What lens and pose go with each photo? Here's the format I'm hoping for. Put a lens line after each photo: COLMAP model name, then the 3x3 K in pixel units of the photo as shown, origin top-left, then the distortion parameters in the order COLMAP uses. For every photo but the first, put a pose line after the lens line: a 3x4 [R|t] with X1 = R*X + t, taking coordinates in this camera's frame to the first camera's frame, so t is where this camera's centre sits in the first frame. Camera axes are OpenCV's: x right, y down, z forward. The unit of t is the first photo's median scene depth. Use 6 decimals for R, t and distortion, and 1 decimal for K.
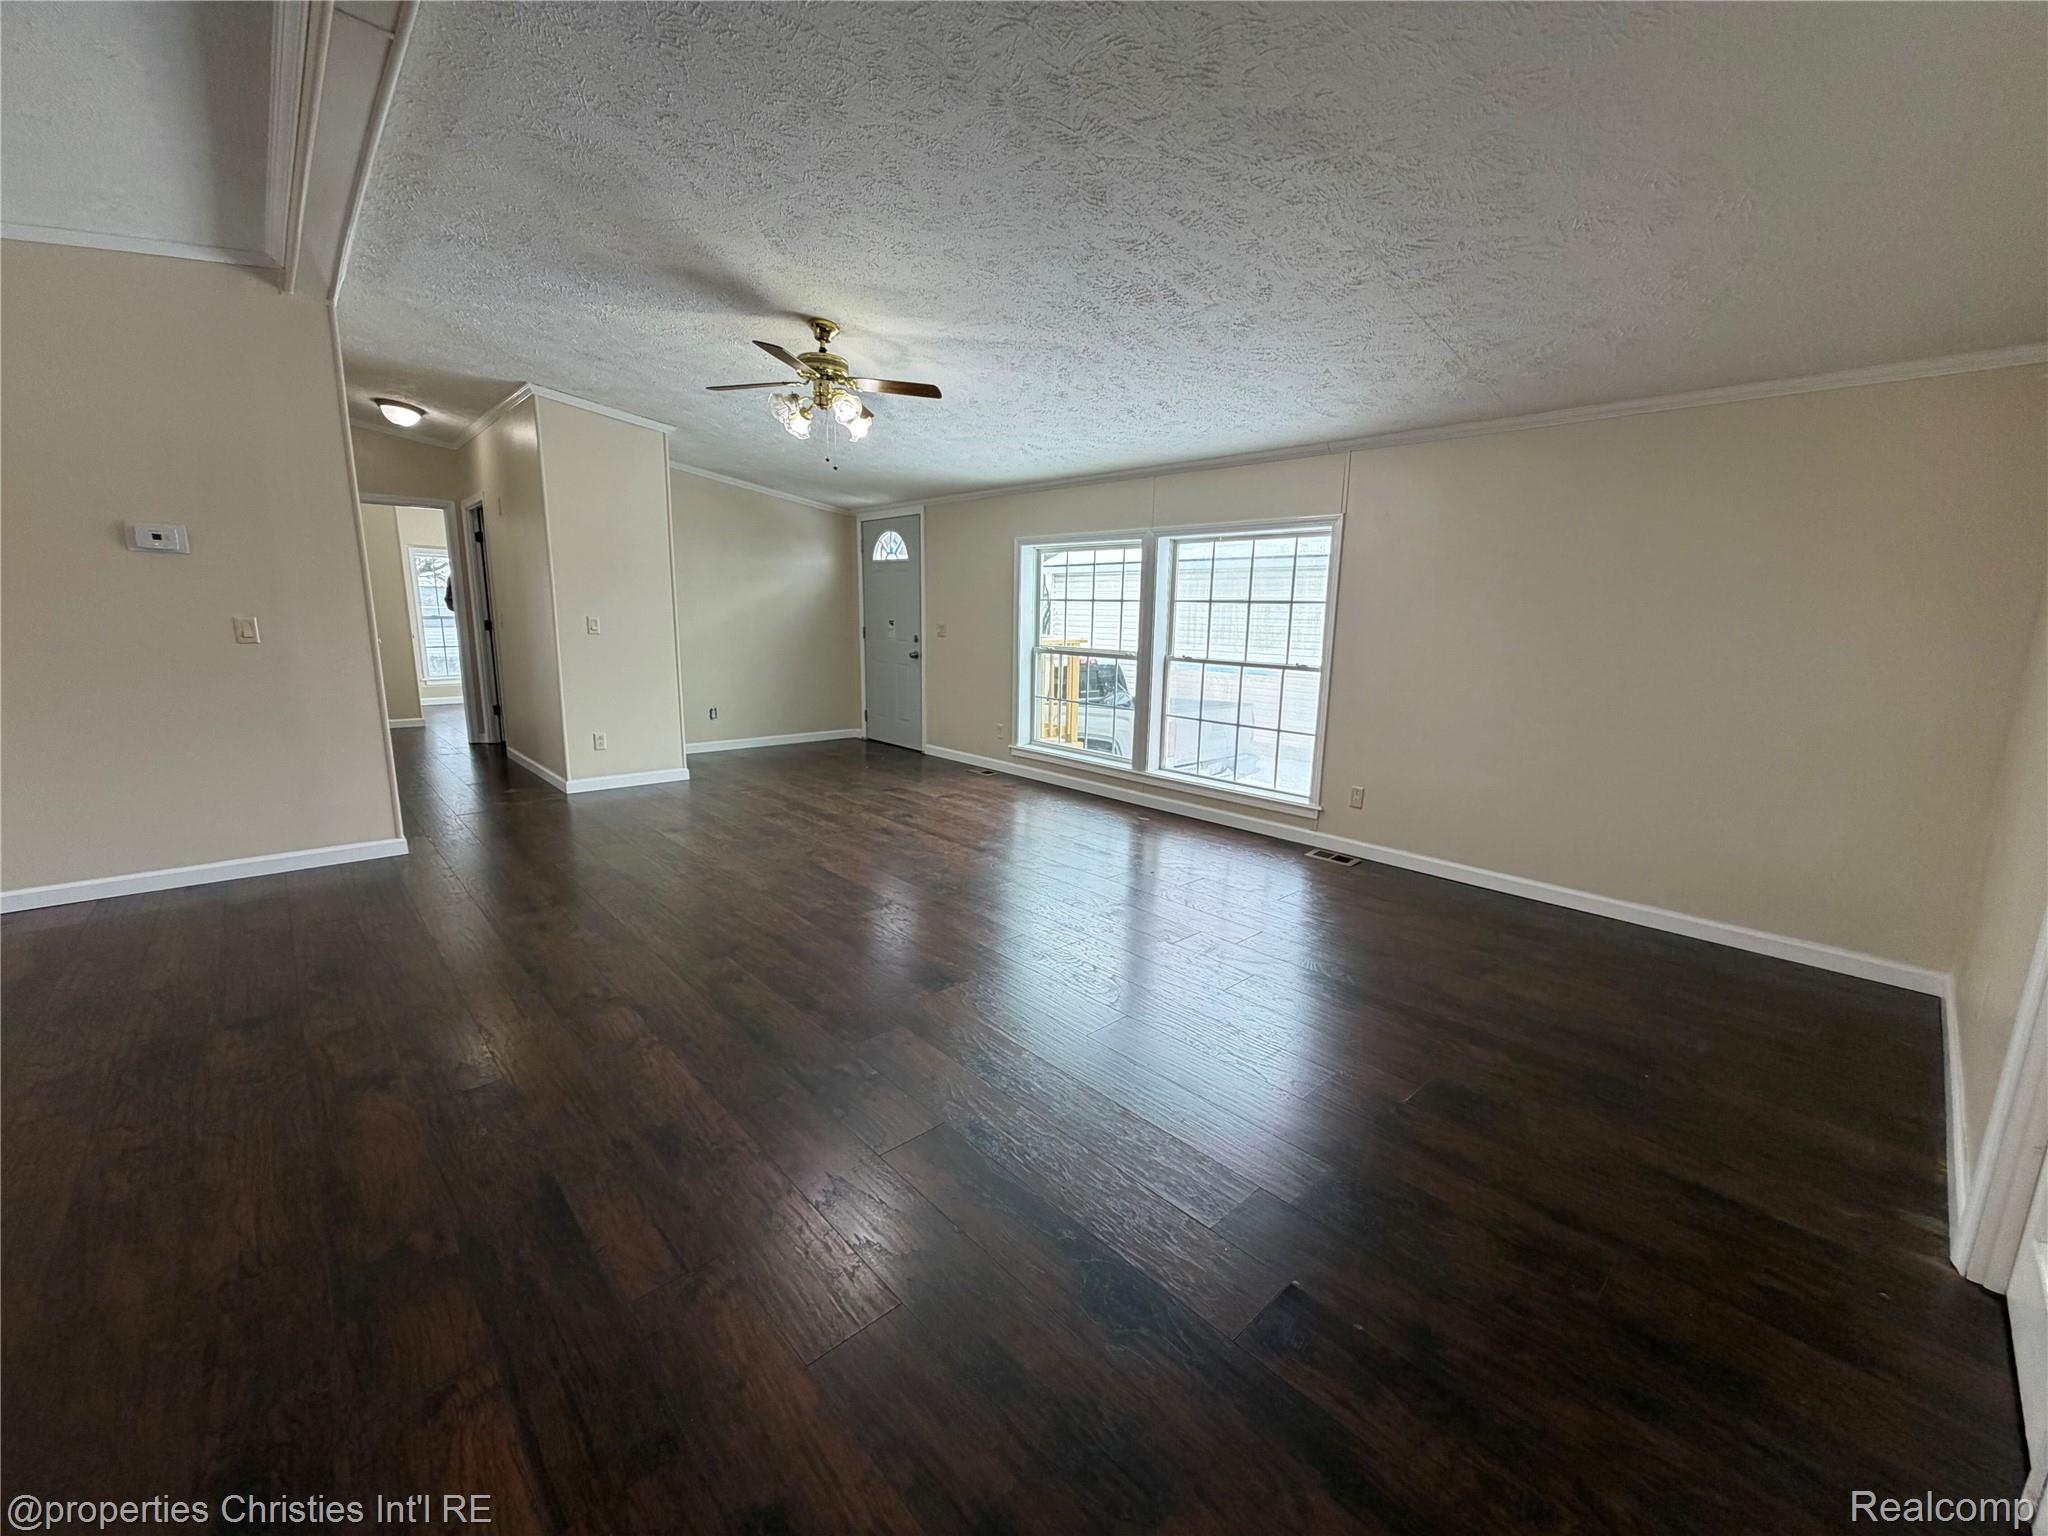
lens RADIAL K [[815.3, 0, 1020.7], [0, 815.3, 765.6], [0, 0, 1]] dist [-0.000952, 0.000092]
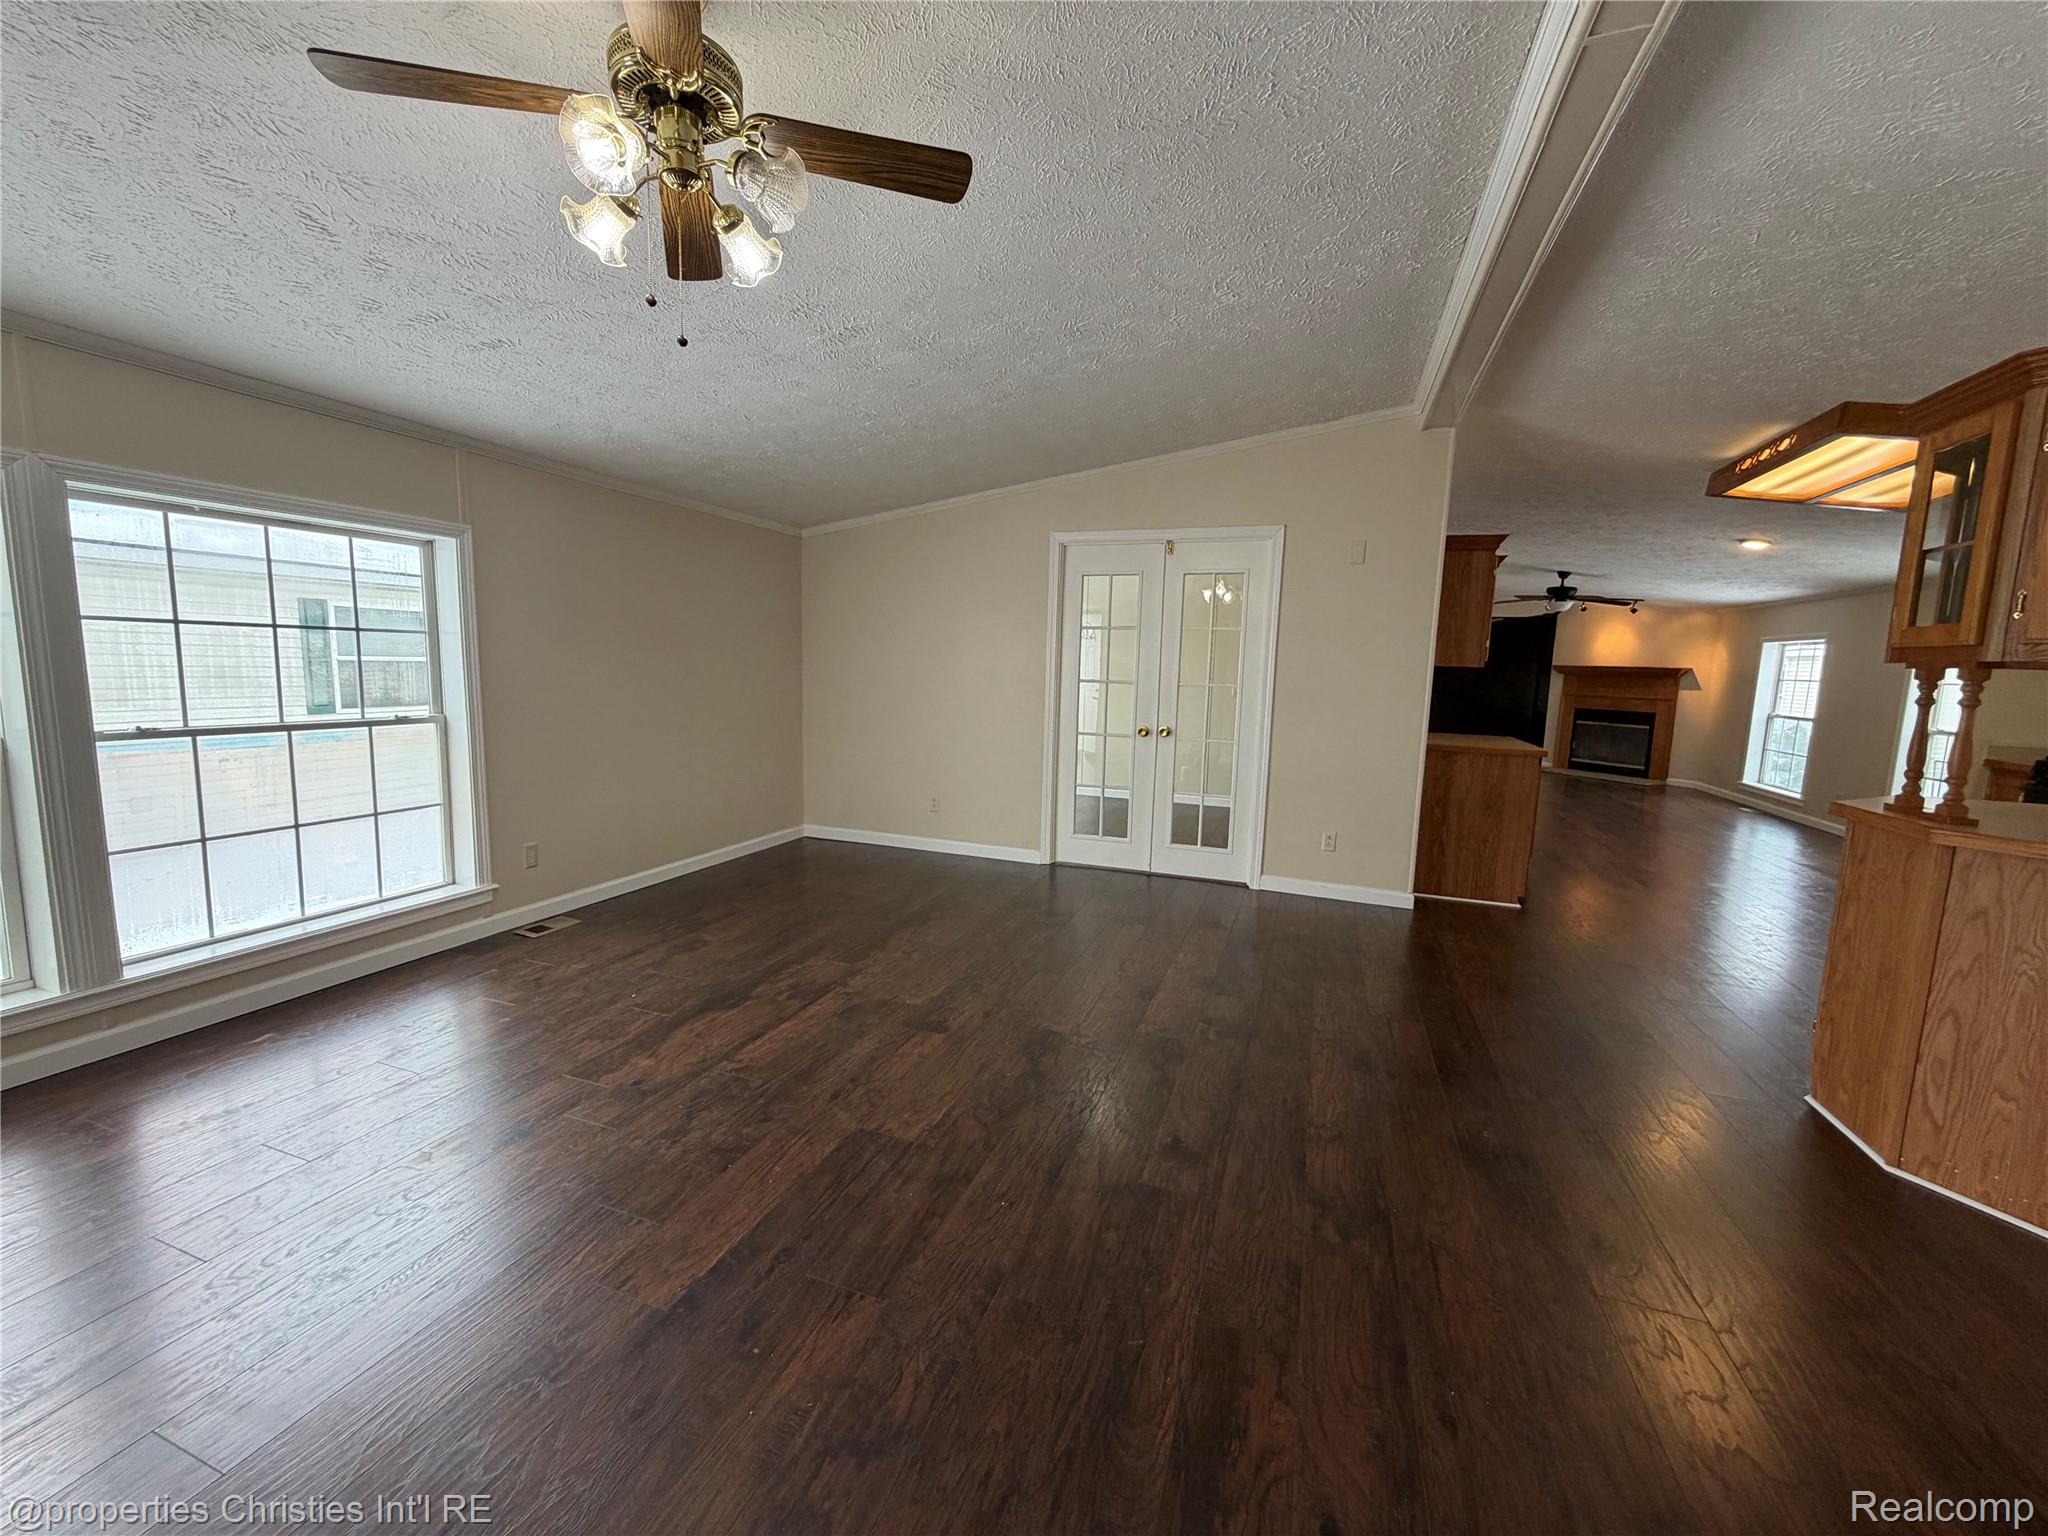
lens RADIAL K [[815.3, 0, 1020.7], [0, 815.3, 765.6], [0, 0, 1]] dist [-0.000952, 0.000092]
pose [[-0.450985, -0.144863, 0.880697, -0.540127], [0.128483, 0.965926, 0.224675, -0.170481], [-0.883235, 0.214480, -0.417006, 0.809011]]
